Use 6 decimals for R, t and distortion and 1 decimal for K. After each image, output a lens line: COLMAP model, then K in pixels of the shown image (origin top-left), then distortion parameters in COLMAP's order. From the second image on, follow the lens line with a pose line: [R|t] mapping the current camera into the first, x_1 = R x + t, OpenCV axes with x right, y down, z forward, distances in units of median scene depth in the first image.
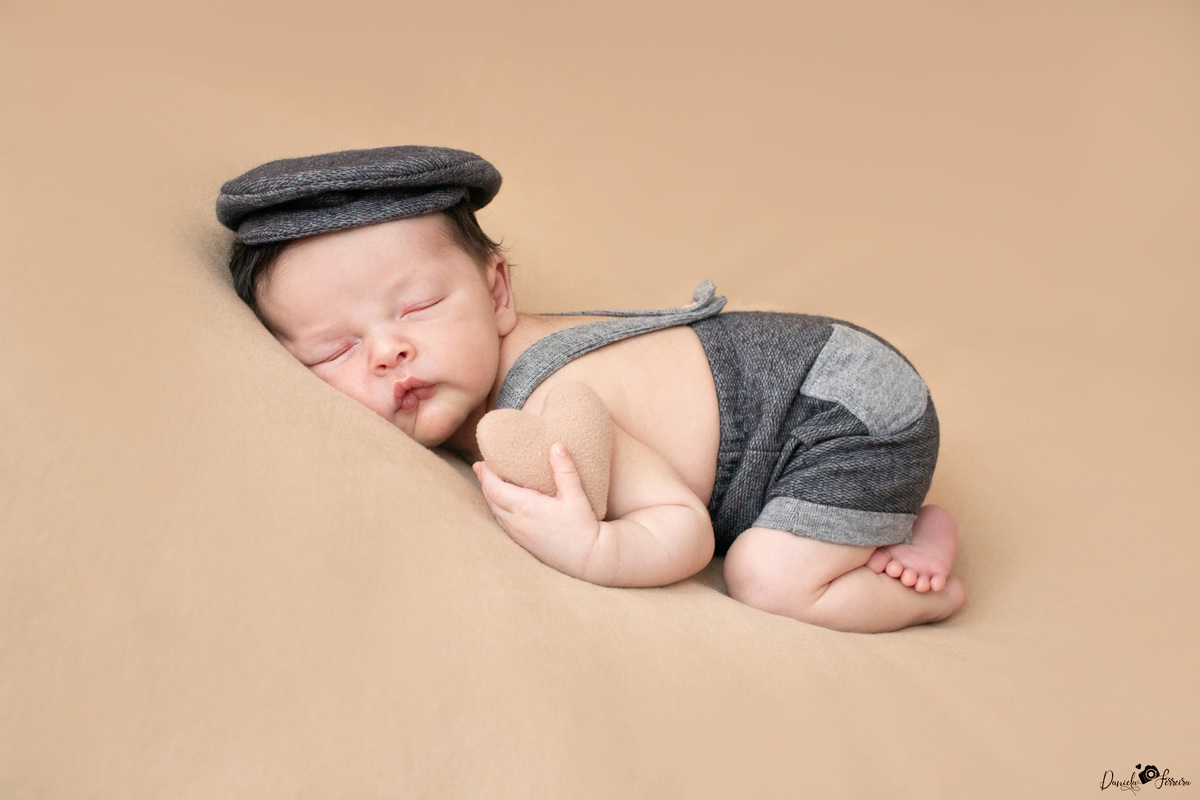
lens RADIAL K [[1643.1, 0, 649.2], [0, 1643.1, 396.4], [0, 0, 1]] dist [-0.013732, 0.151374]
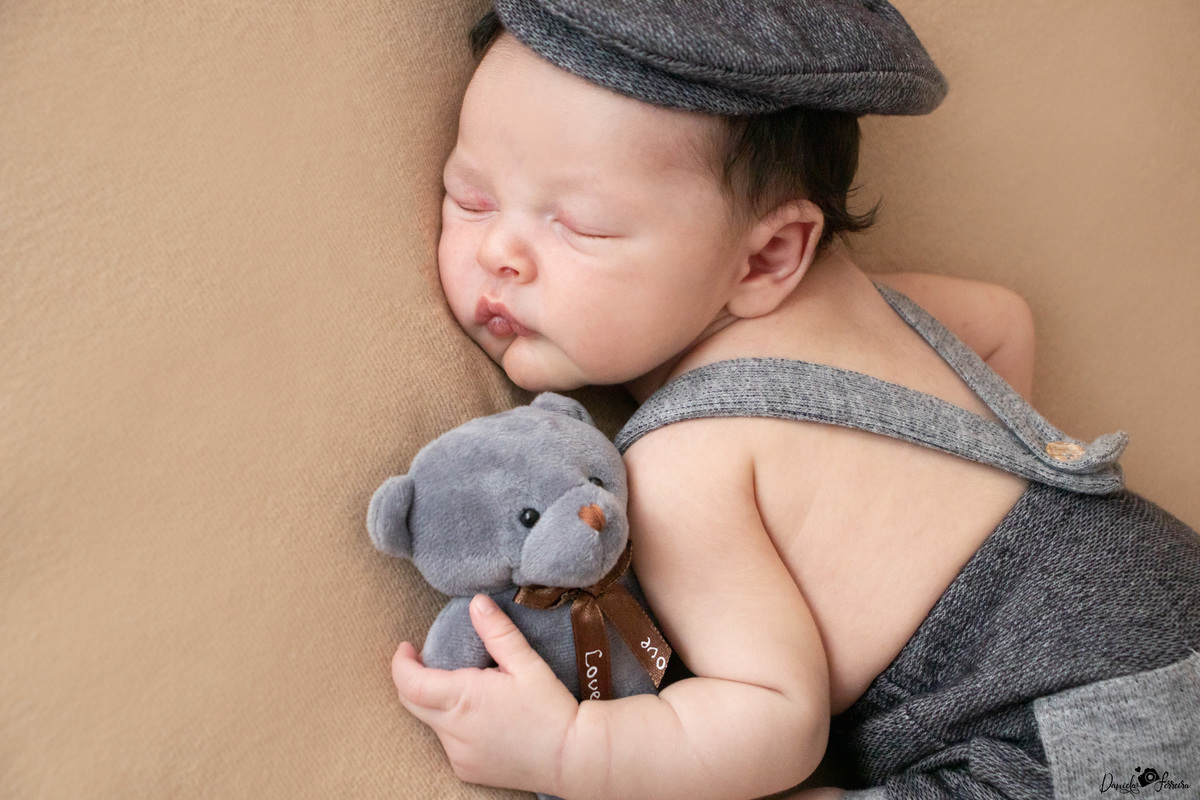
lens RADIAL K [[2114.0, 0, 603.3], [0, 2114.0, 442.6], [0, 0, 1]] dist [0.232820, 0.109517]
pose [[0.619297, 0.670070, -0.409241, 0.254128], [-0.485252, 0.736403, 0.471425, -0.368630], [0.617253, -0.093367, 0.781205, 0.308577]]
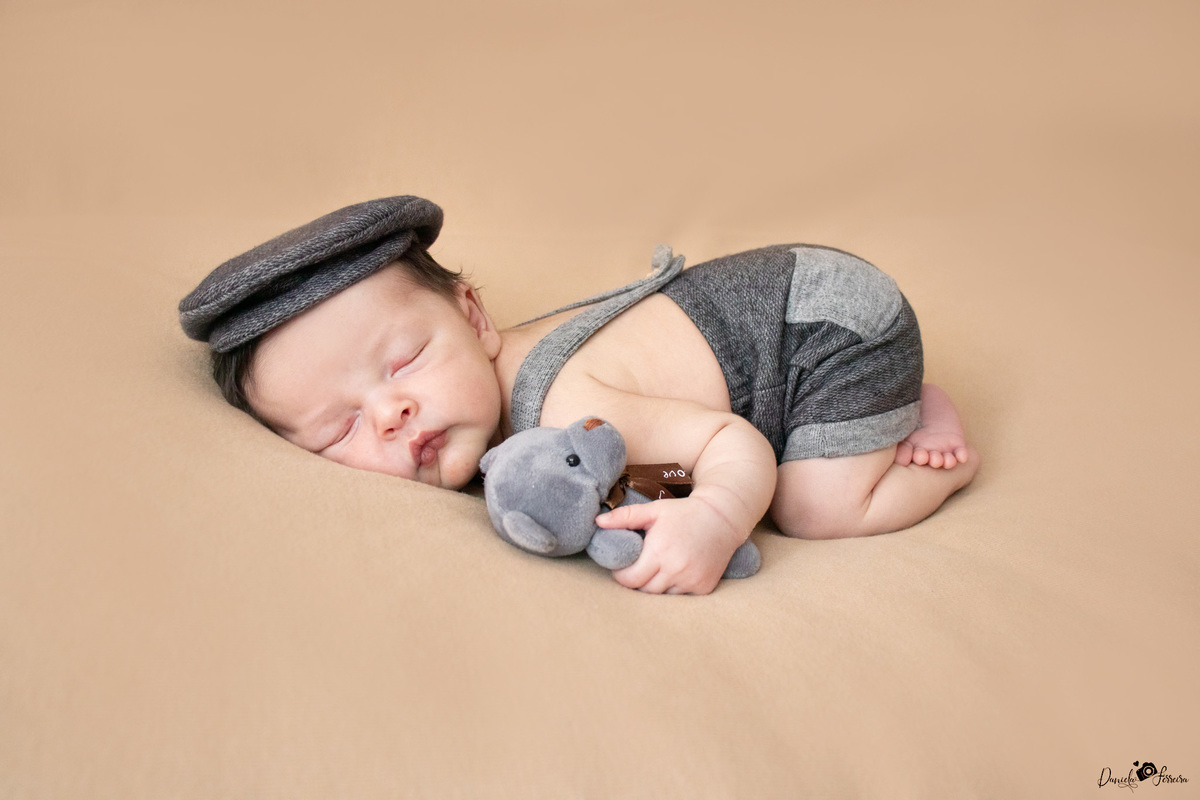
lens RADIAL K [[1175.5, 0, 646.0], [0, 1175.5, 402.5], [0, 0, 1]] dist [-0.125990, -0.007647]
pose [[0.950432, -0.307815, 0.043926, -0.039694], [0.304166, 0.949735, 0.074072, -0.036246], [-0.064518, -0.057039, 0.996285, 0.276291]]
